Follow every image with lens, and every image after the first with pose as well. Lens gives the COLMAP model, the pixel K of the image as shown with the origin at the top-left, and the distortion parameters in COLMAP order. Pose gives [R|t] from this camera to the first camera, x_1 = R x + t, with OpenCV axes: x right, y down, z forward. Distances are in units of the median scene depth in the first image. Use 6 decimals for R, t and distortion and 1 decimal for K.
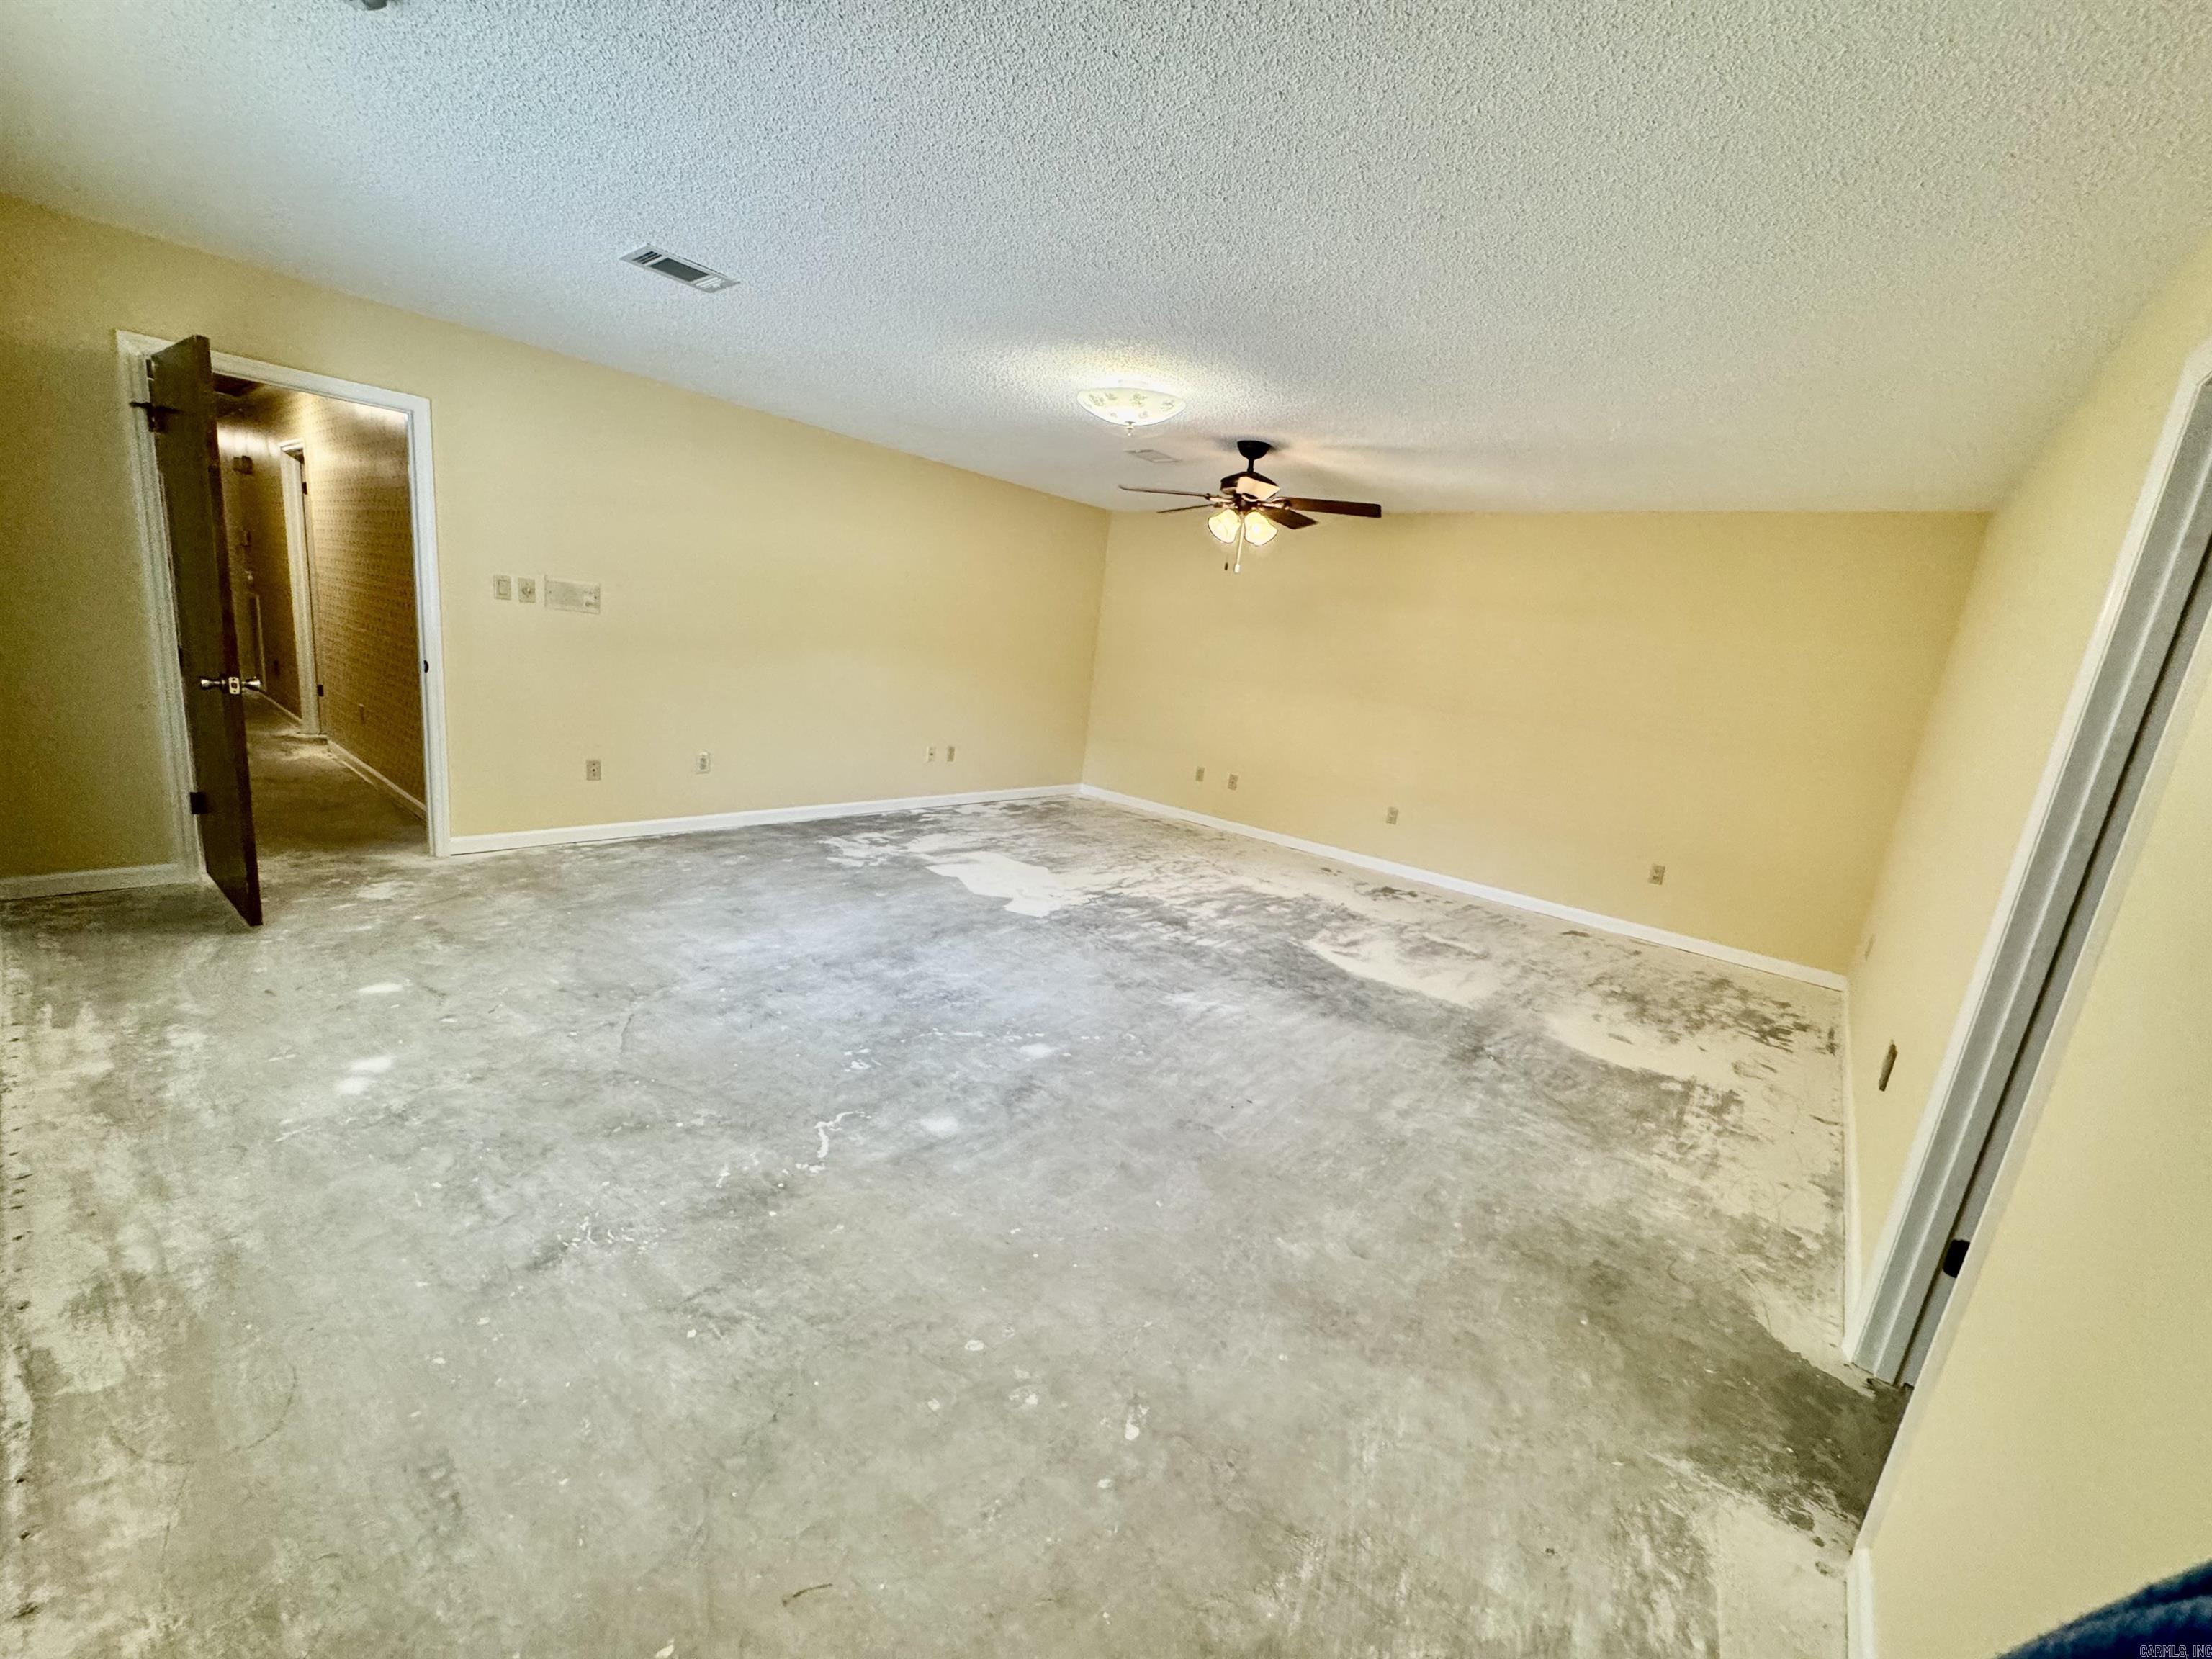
lens RADIAL K [[875.1, 0, 1100.6], [0, 875.1, 830.6], [0, 0, 1]] dist [-0.001772, 0.000064]
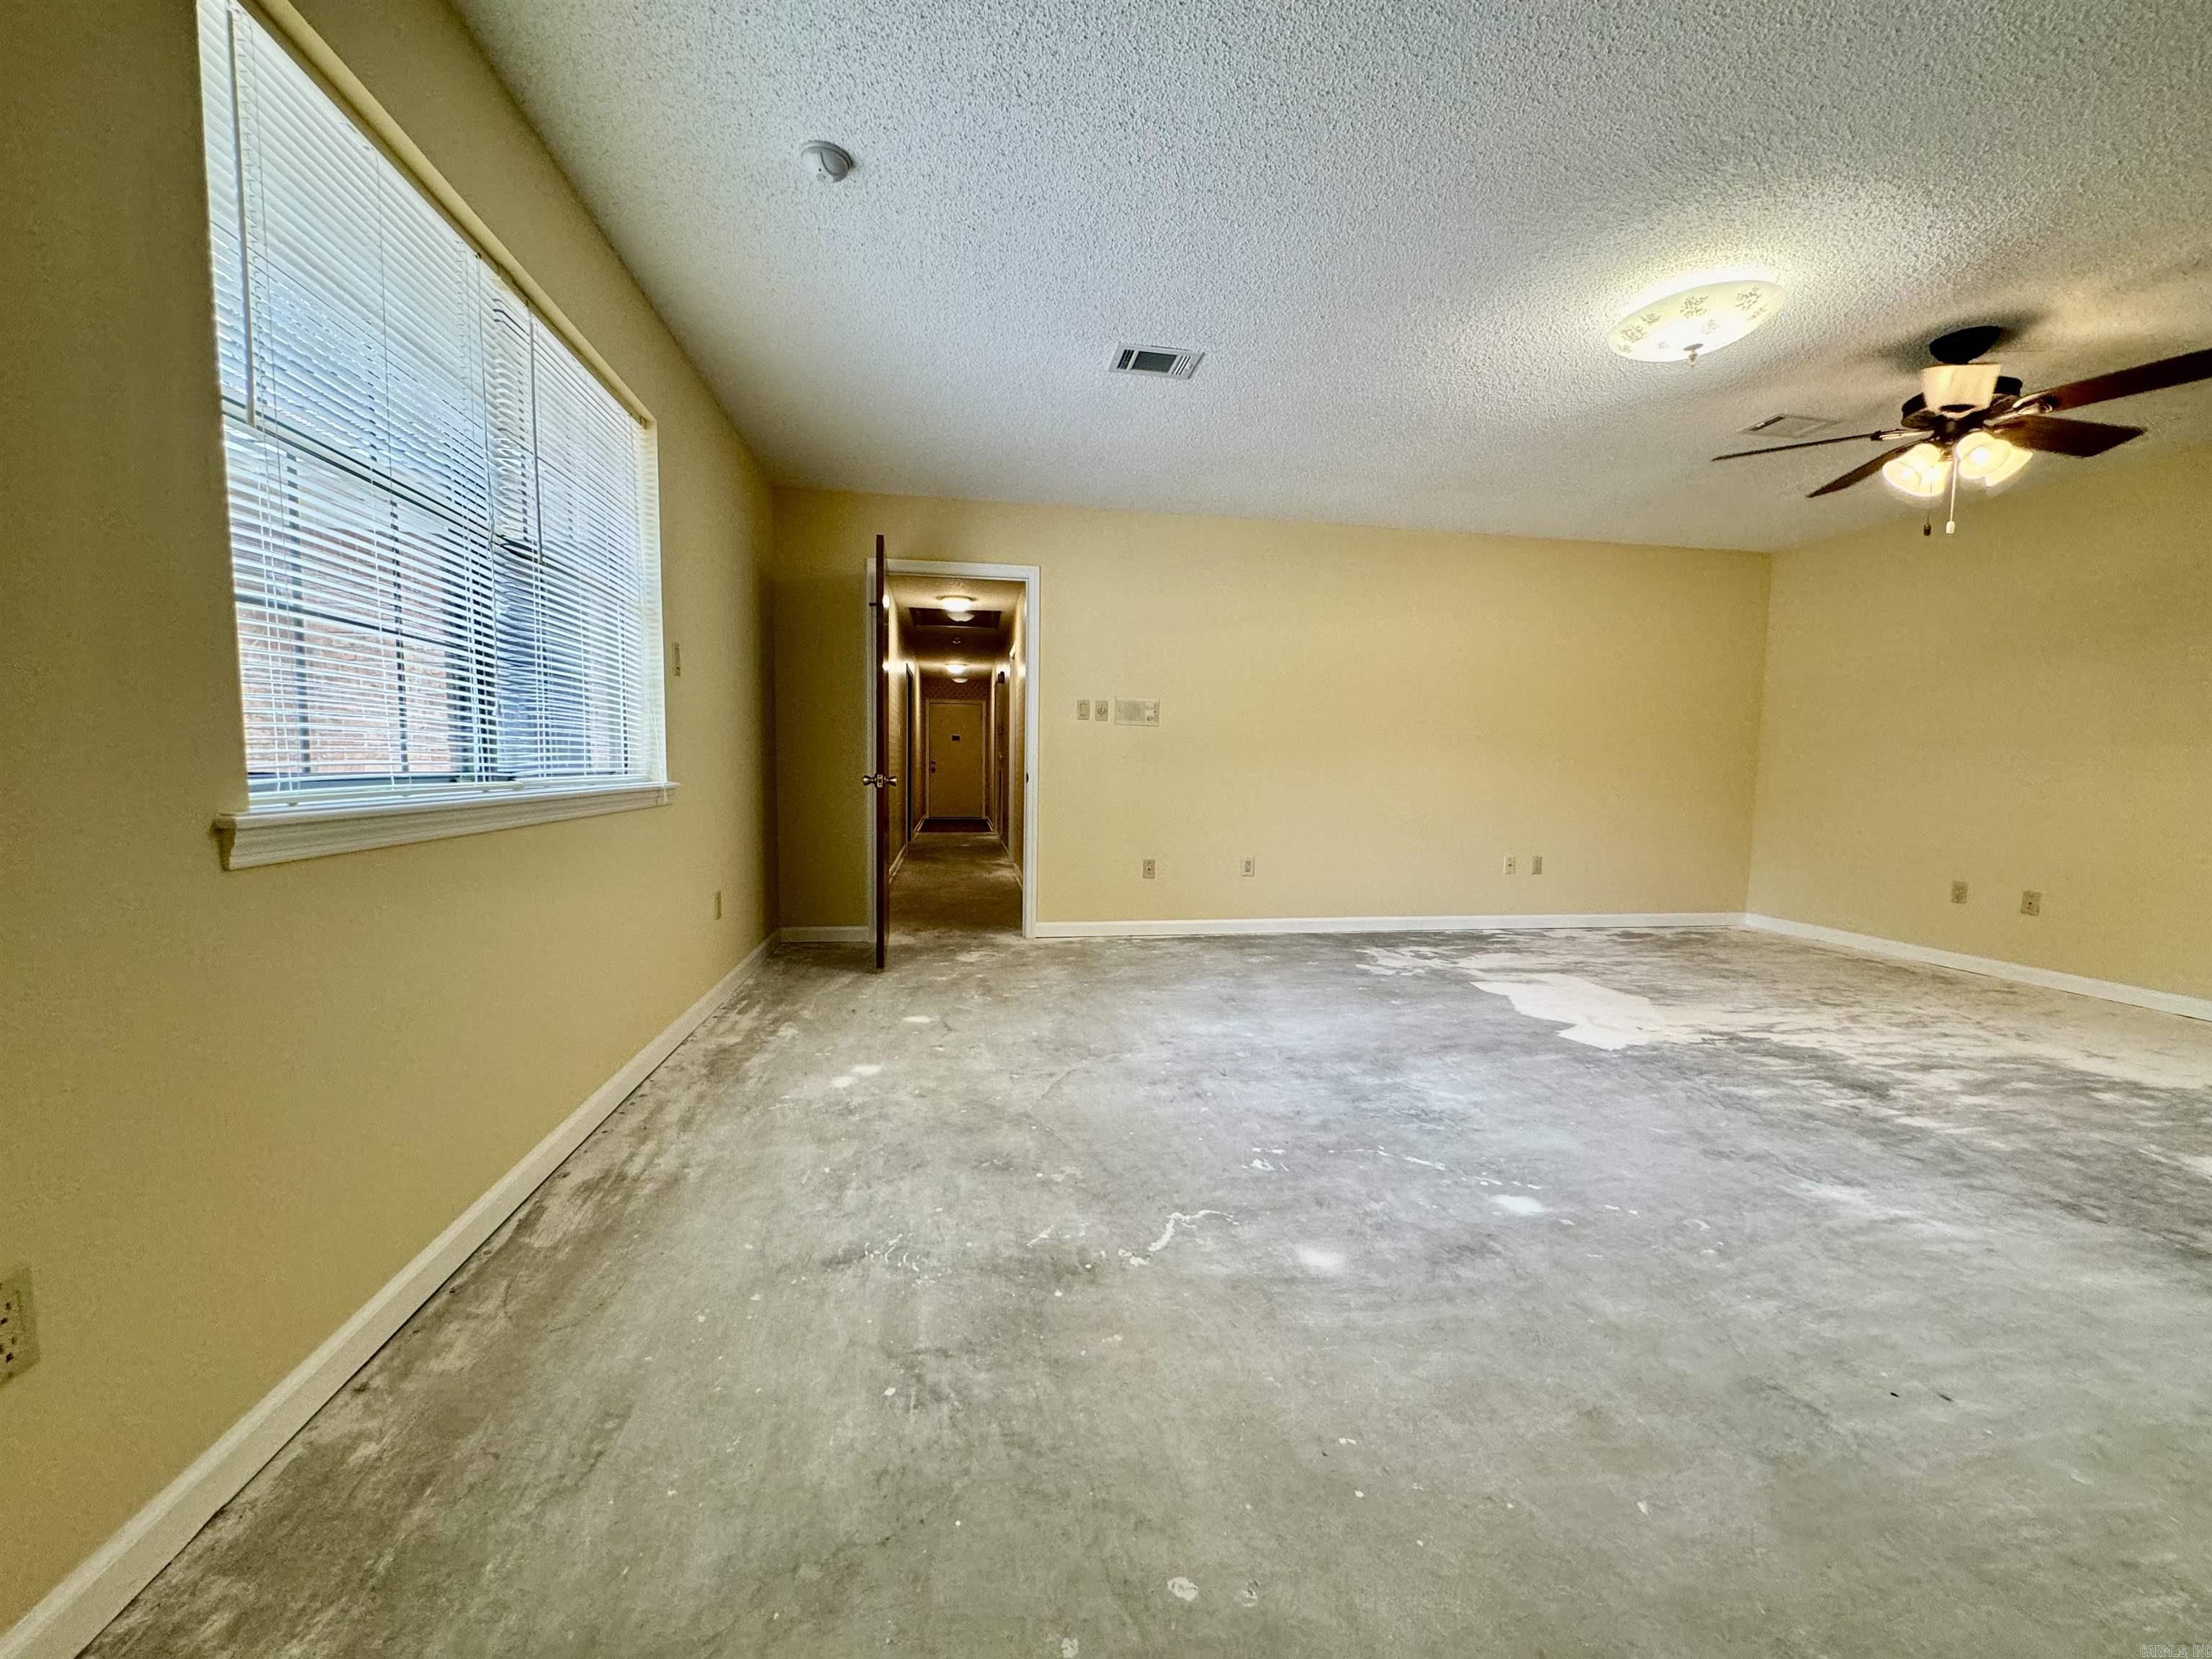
lens RADIAL K [[875.1, 0, 1106.7], [0, 875.1, 830.6], [0, 0, 1]] dist [-0.001772, 0.000064]
pose [[0.758987, -0.049294, -0.649237, 0.115552], [-0.073421, 0.984291, -0.160566, 0.082998], [0.646953, 0.169535, 0.743445, 0.205672]]
